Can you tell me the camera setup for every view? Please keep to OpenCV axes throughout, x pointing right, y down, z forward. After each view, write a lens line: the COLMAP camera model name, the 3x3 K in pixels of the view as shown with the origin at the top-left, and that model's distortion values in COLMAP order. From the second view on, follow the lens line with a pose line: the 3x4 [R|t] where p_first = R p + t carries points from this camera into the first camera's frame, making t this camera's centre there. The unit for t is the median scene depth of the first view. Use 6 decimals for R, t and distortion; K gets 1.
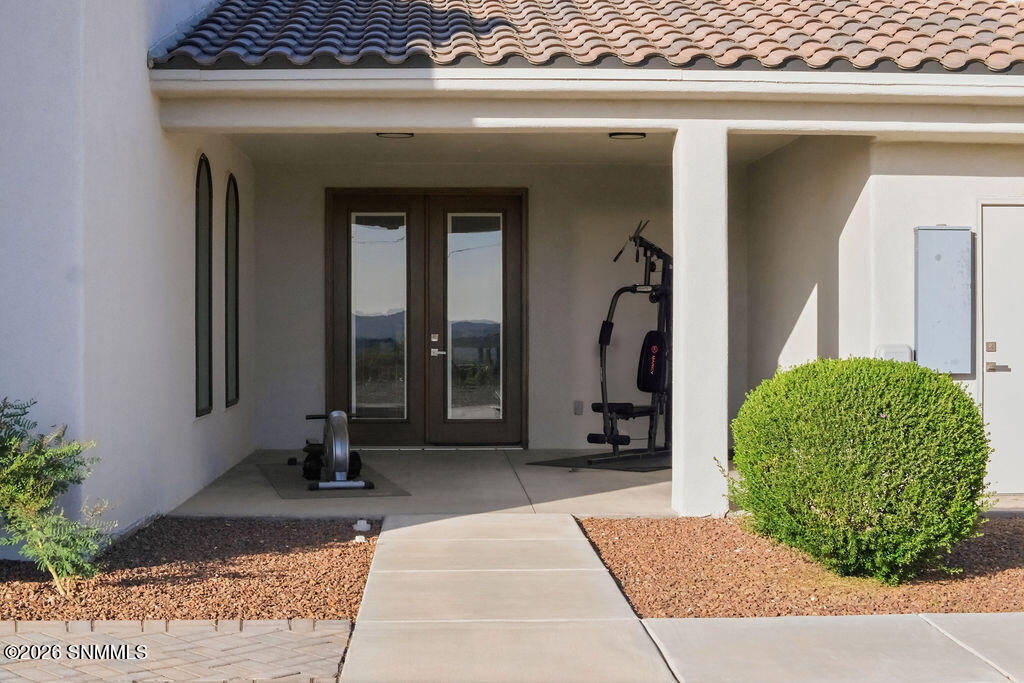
lens RADIAL K [[1613.2, 0, 512.0], [0, 1613.2, 341.5], [0, 0, 1]] dist [-0.102737, 0.059492]
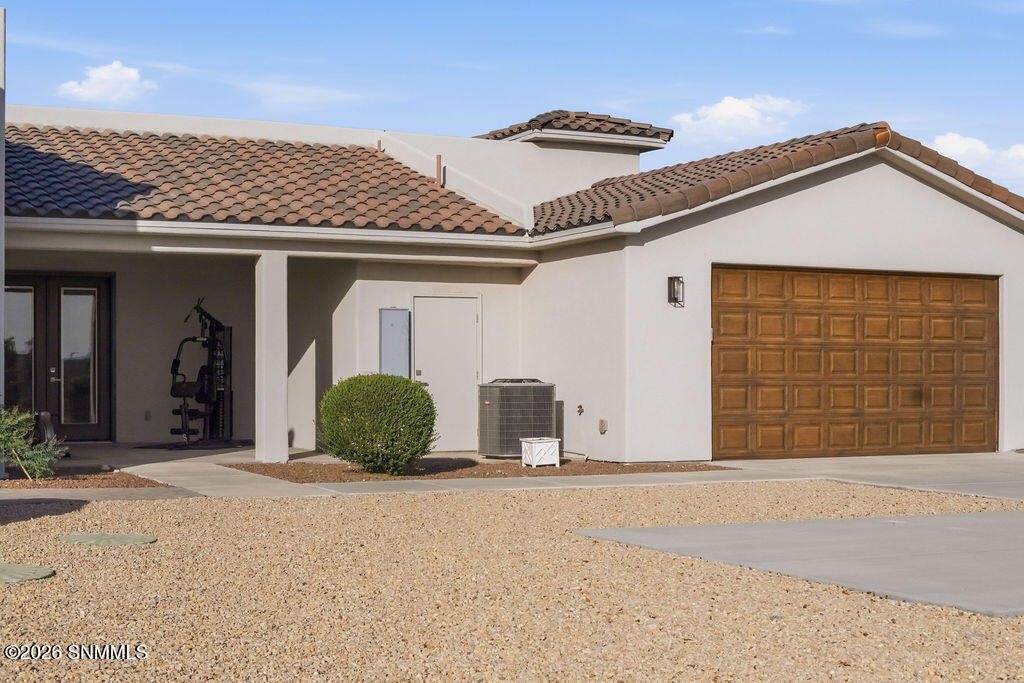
lens RADIAL K [[1613.2, 0, 512.0], [0, 1613.2, 341.5], [0, 0, 1]] dist [-0.102737, 0.059492]
pose [[0.920652, 0.008197, 0.390298, -0.333988], [0.002639, 0.999626, -0.027217, 0.018301], [-0.390375, 0.026088, 0.920286, -0.773205]]
